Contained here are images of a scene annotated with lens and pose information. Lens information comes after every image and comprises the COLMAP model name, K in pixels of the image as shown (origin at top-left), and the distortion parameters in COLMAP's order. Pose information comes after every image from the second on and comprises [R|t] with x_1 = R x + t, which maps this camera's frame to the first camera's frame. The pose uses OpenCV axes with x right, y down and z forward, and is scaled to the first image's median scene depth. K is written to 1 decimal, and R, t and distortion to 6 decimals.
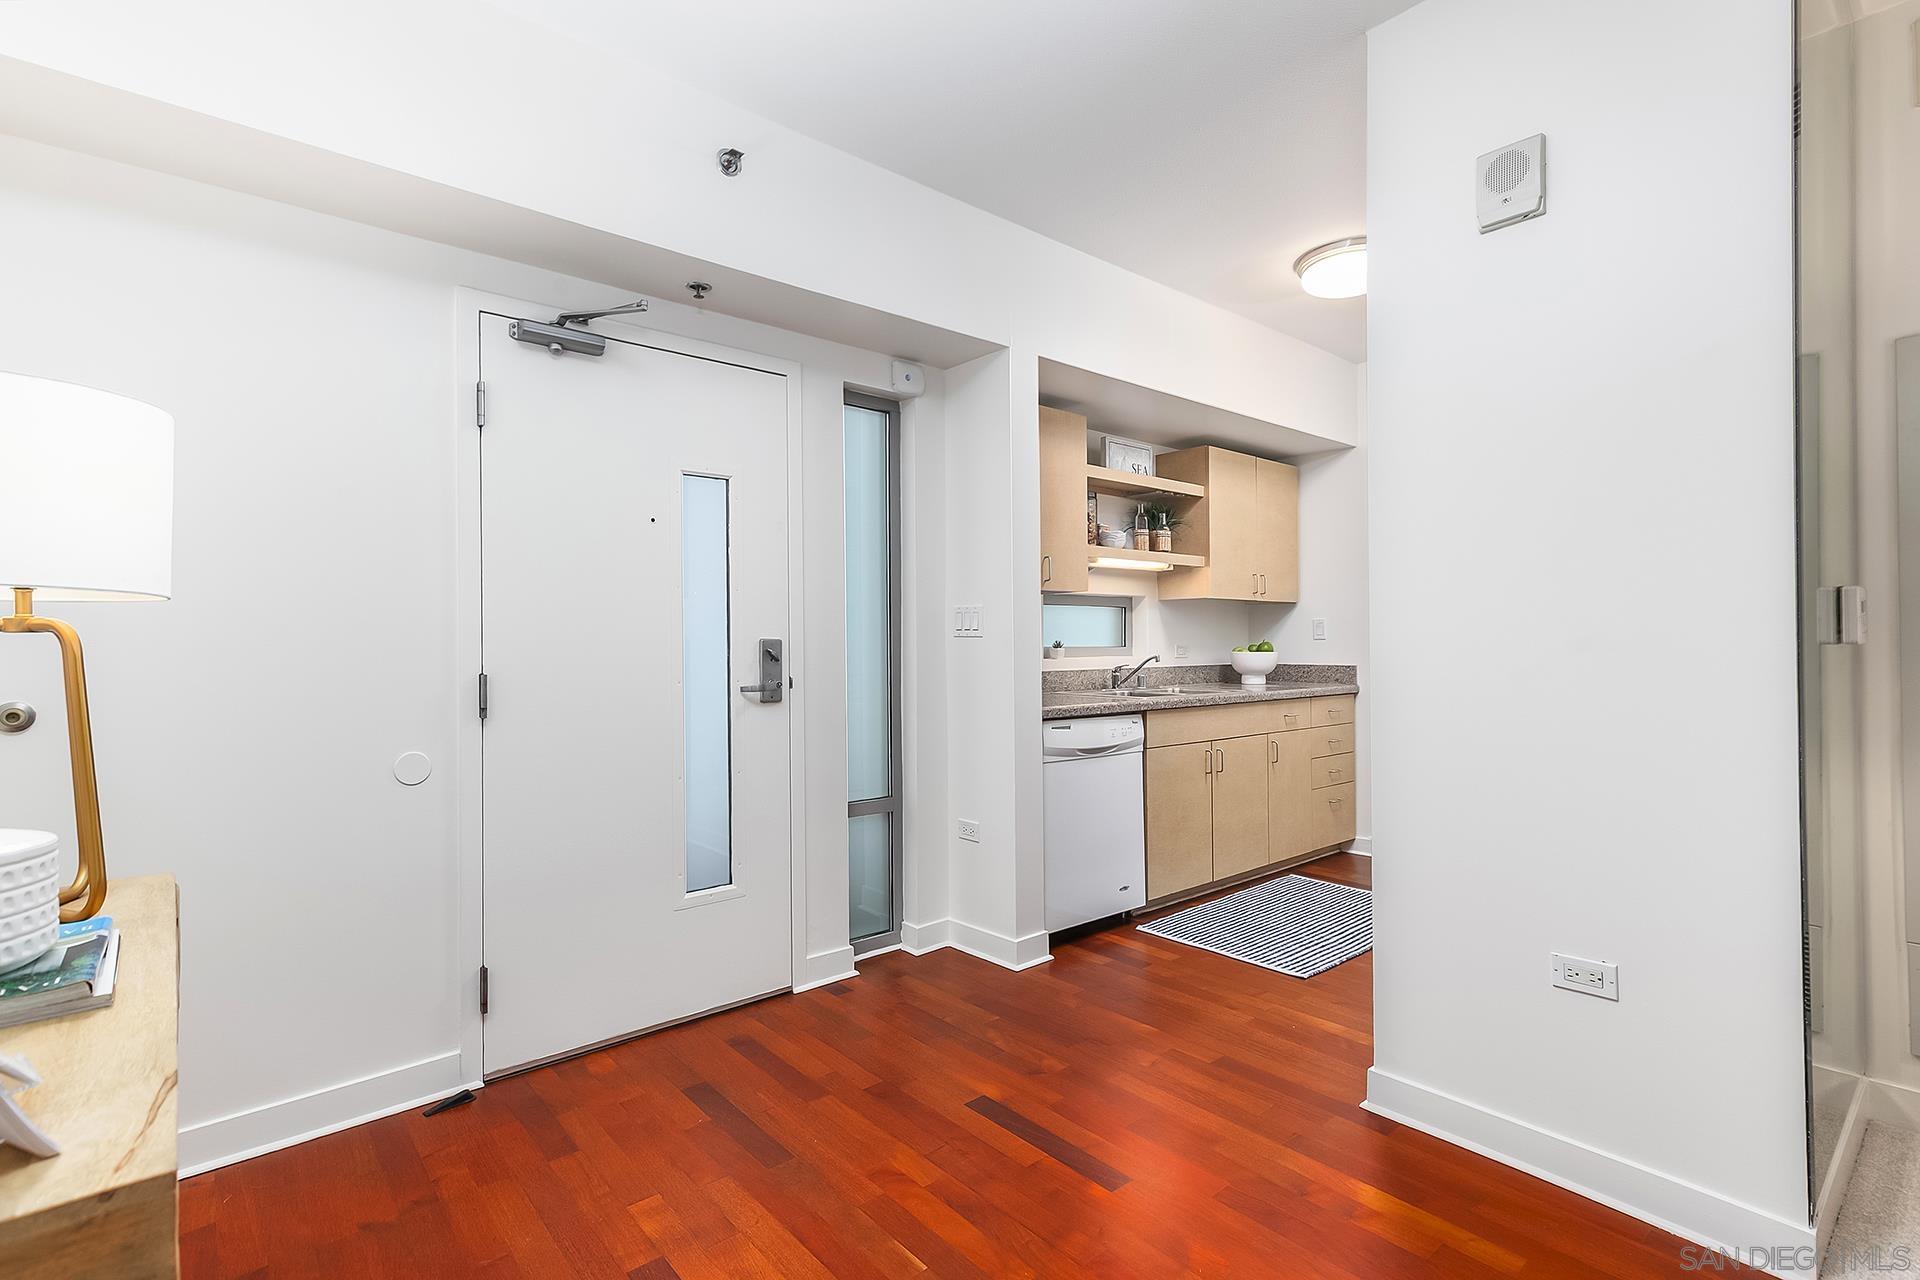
lens RADIAL K [[892.2, 0, 961.3], [0, 892.2, 634.8], [0, 0, 1]] dist [0.004858, 0.000050]
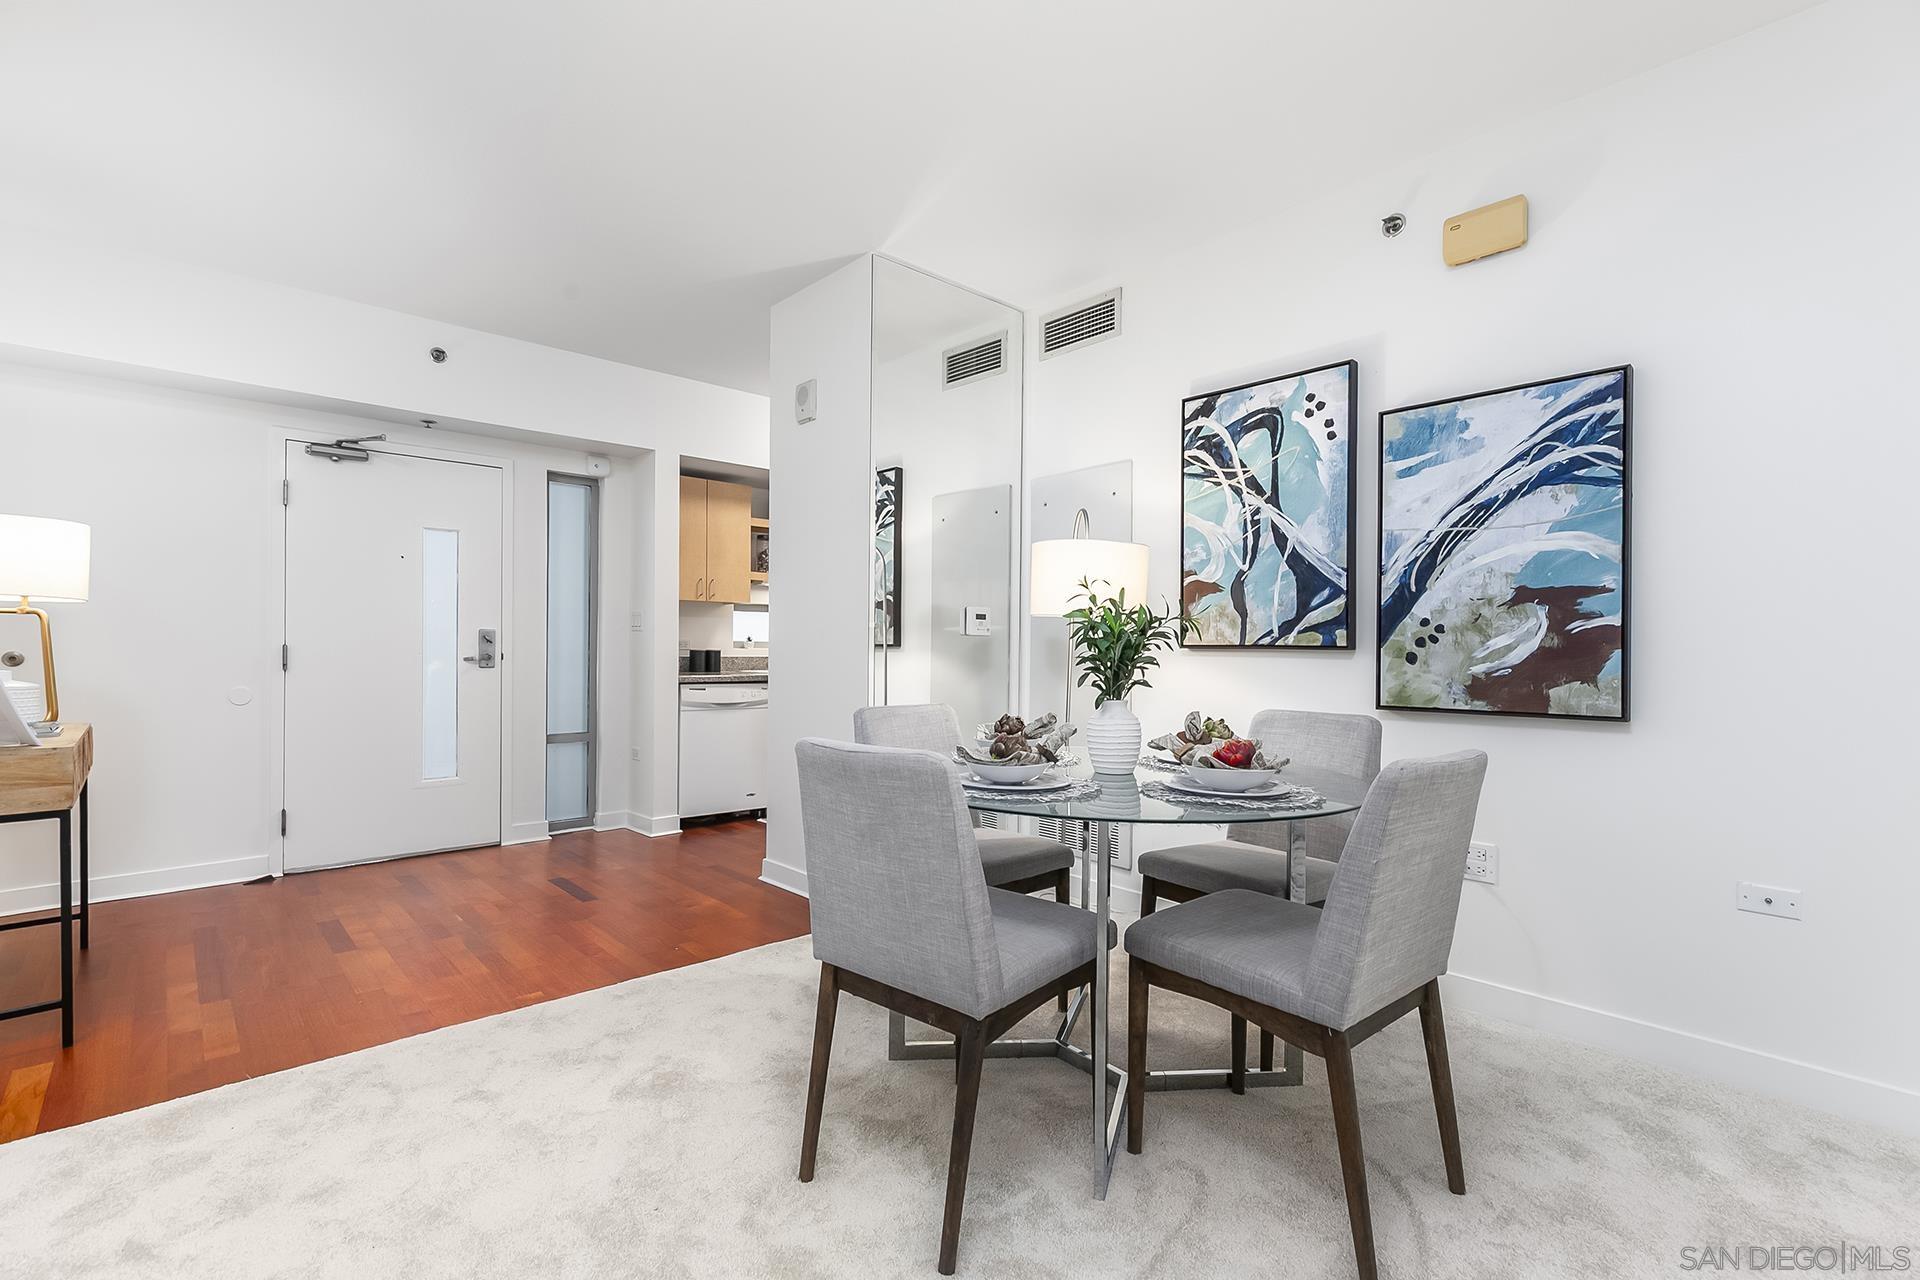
lens RADIAL K [[860.1, 0, 969.9], [0, 860.1, 645.7], [0, 0, 1]] dist [0.004624, 0.000270]
pose [[0.998982, 0.012333, 0.043391, 0.616306], [-0.012472, 0.999918, 0.002925, 0.019841], [-0.043352, -0.003463, 0.999054, -0.634696]]
